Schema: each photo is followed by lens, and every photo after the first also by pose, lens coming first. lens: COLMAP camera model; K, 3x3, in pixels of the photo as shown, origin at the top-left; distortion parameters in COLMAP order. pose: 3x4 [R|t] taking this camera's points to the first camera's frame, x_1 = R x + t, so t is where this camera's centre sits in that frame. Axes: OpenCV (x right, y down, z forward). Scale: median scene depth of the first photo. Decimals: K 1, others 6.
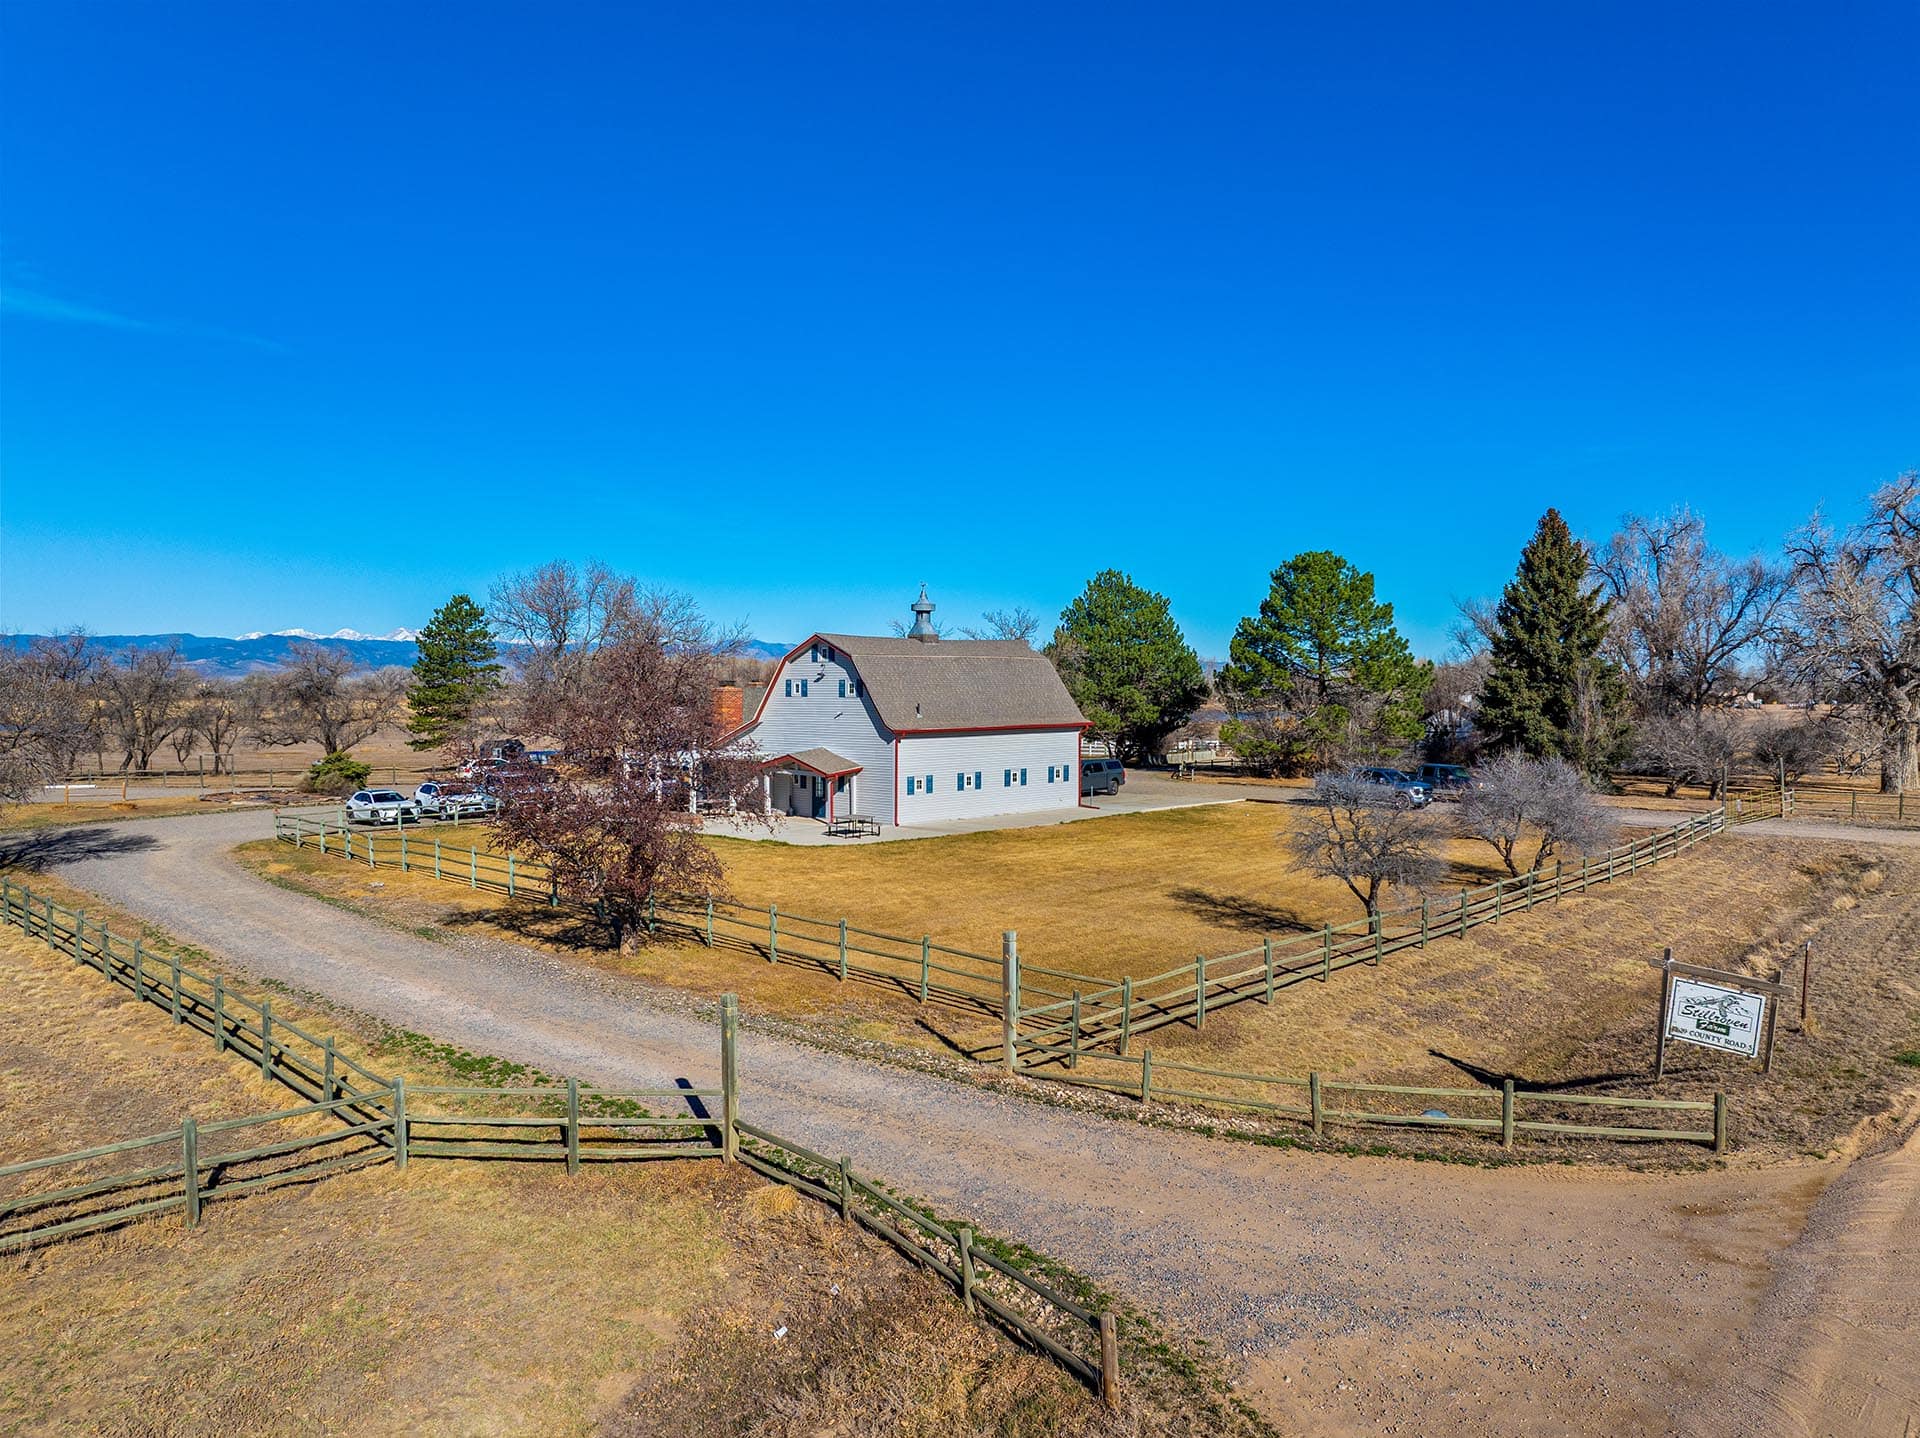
lens RADIAL K [[1352.1, 0, 966.6], [0, 1352.1, 715.4], [0, 0, 1]] dist [-0.063831, 0.030725]
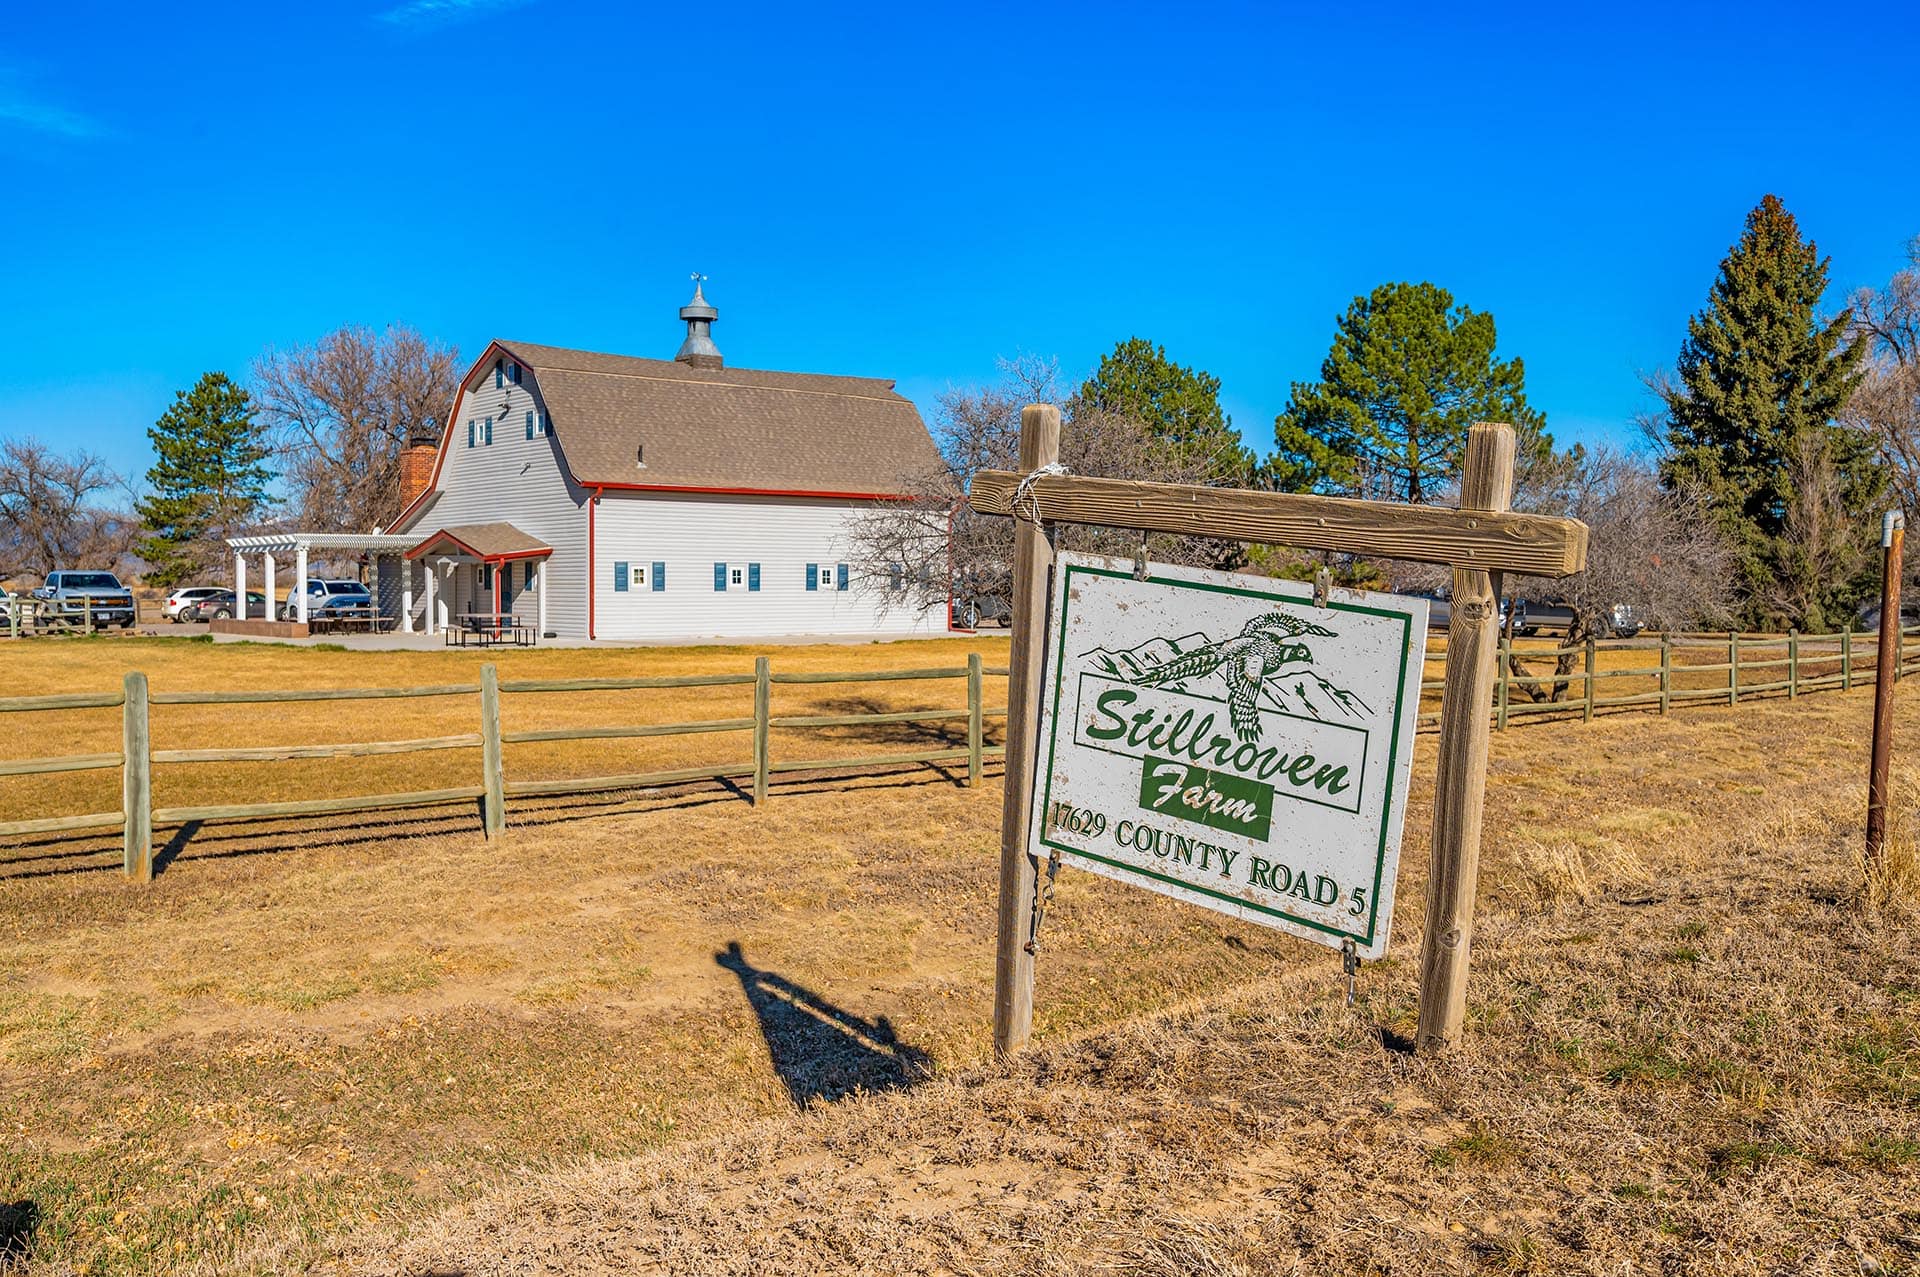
lens RADIAL K [[1649.2, 0, 990.0], [0, 1649.2, 663.6], [0, 0, 1]] dist [-0.009110, 0.008819]
pose [[0.996840, 0.006840, -0.079142, 0.136589], [-0.004789, 0.999648, 0.026081, 0.052145], [0.079293, -0.025620, 0.996522, 0.189732]]
